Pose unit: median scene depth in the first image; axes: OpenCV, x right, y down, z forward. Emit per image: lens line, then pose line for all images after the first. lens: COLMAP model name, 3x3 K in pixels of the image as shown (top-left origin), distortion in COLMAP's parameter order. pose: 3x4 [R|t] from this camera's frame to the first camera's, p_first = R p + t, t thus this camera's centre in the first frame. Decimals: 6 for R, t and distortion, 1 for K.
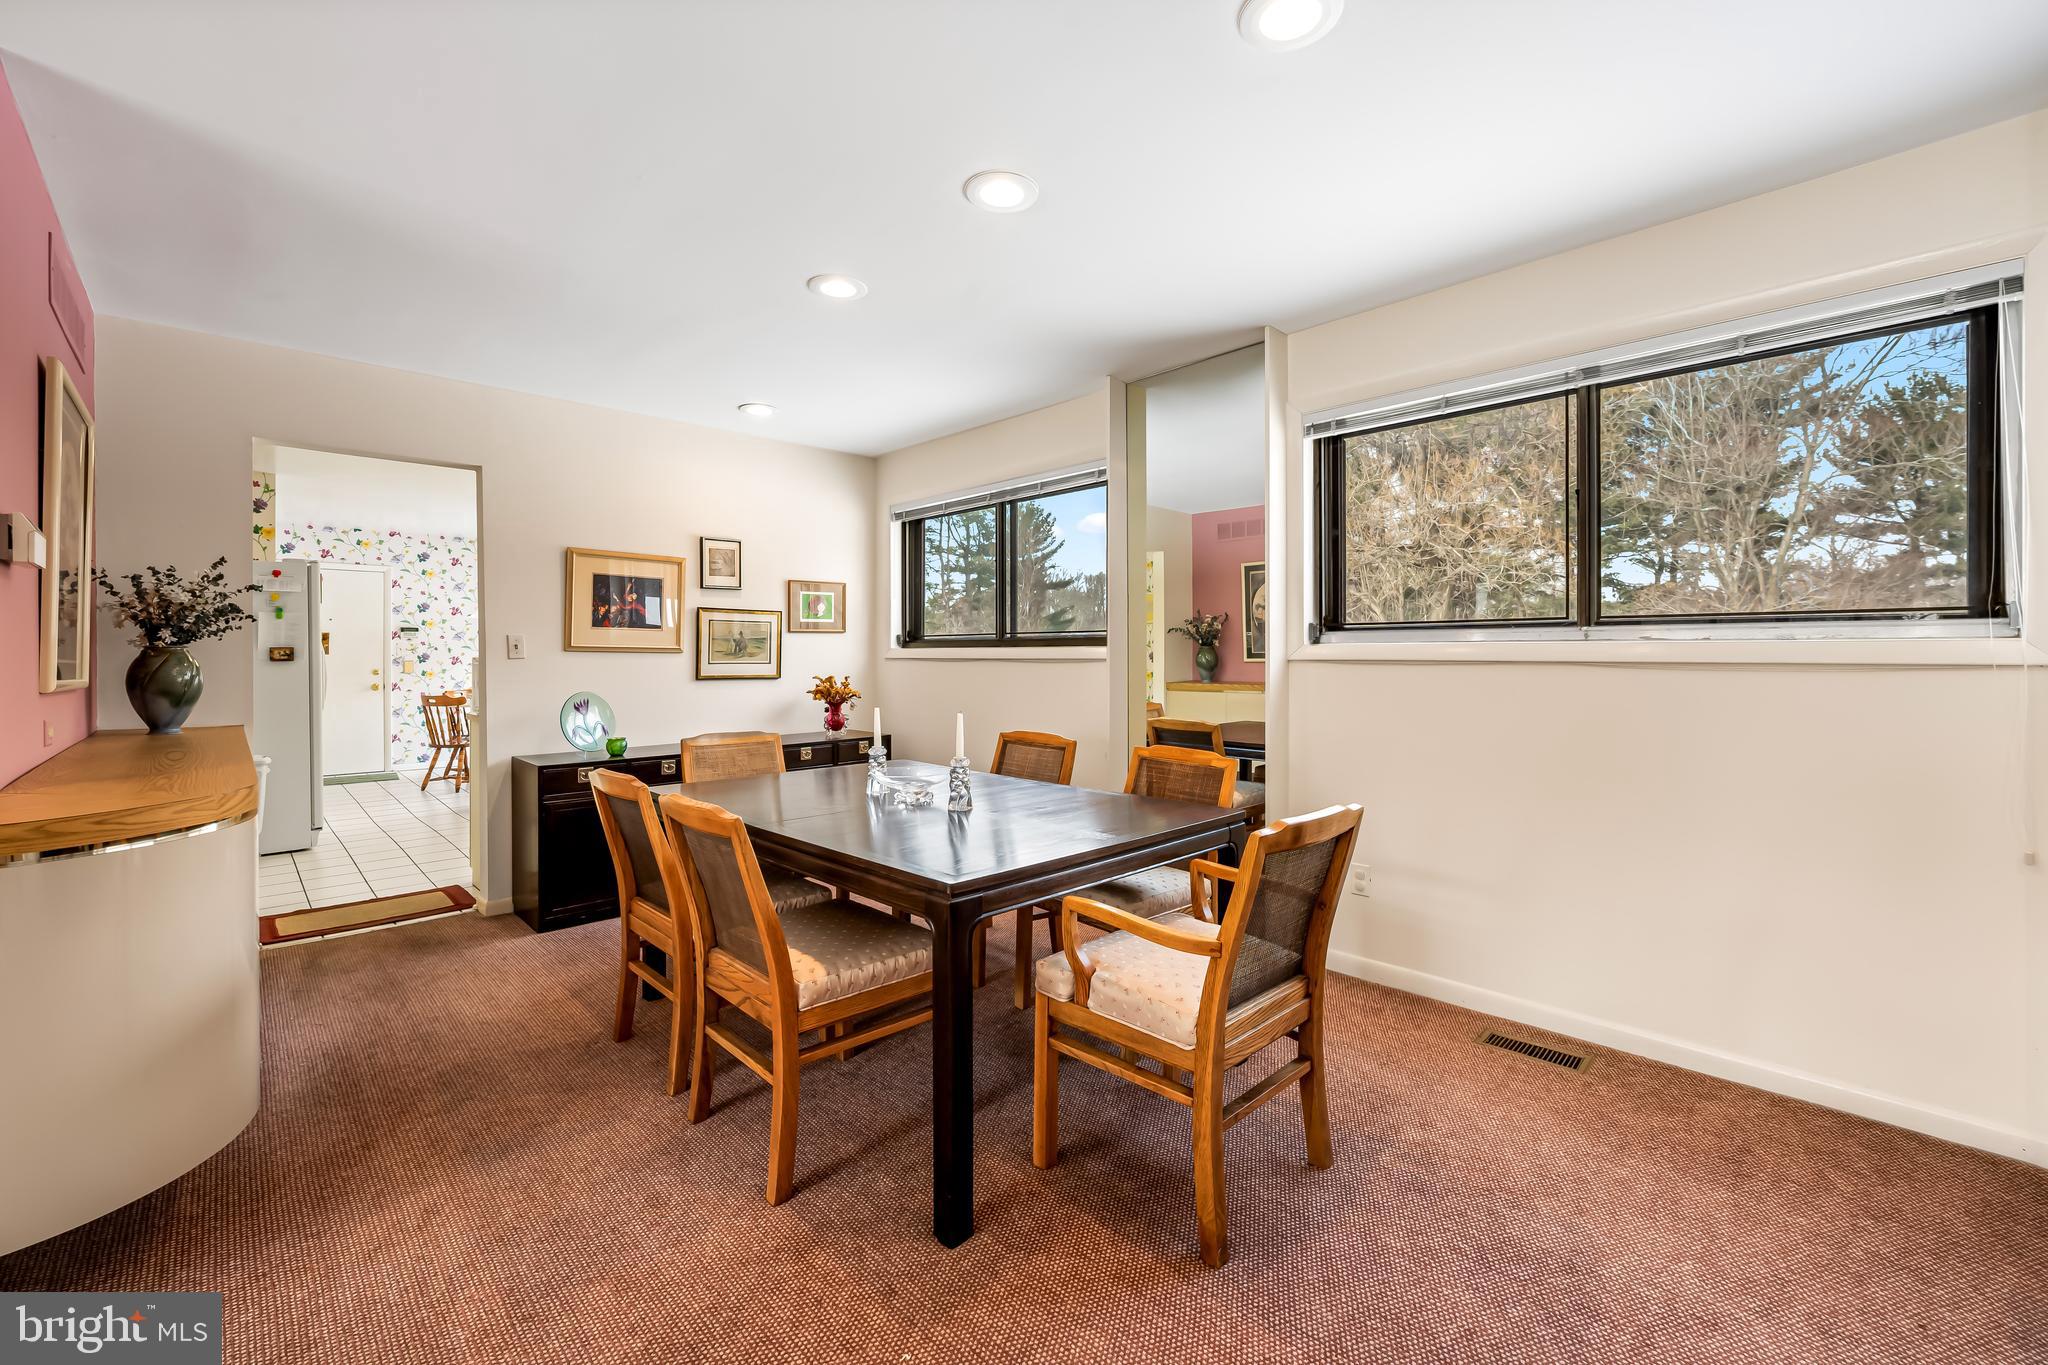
lens RADIAL K [[821.8, 0, 1022.5], [0, 821.8, 658.0], [0, 0, 1]] dist [-0.004182, -0.000119]
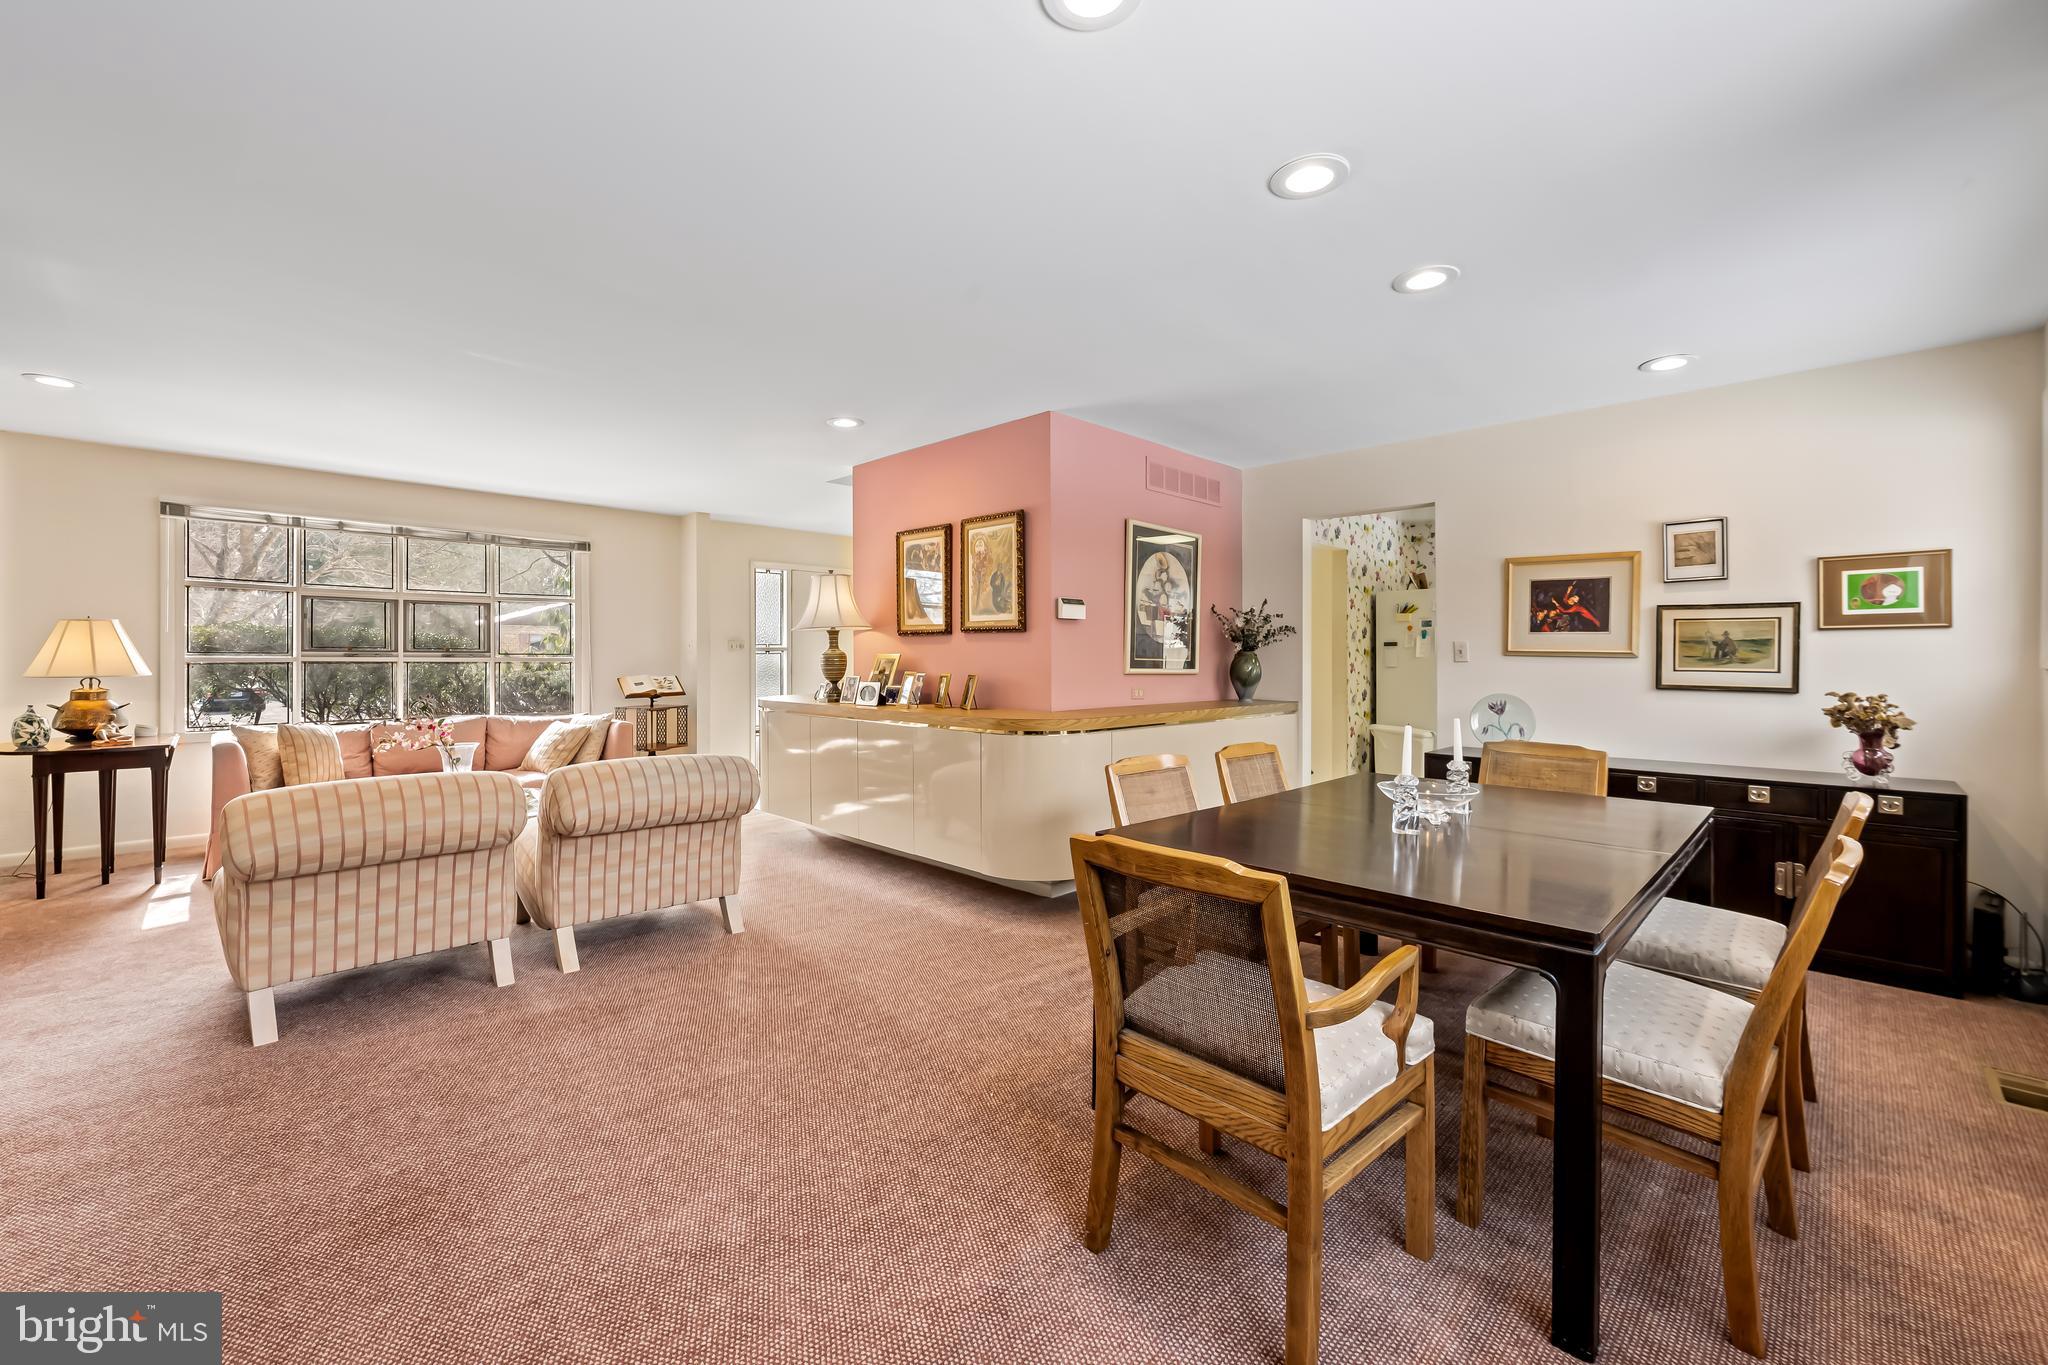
lens RADIAL K [[821.8, 0, 1022.5], [0, 821.8, 658.0], [0, 0, 1]] dist [-0.004182, -0.000119]
pose [[-0.007779, 0.006130, -0.999951, 0.509244], [-0.011104, 0.999919, 0.006216, -0.004599], [0.999908, 0.011152, -0.007711, 0.366481]]
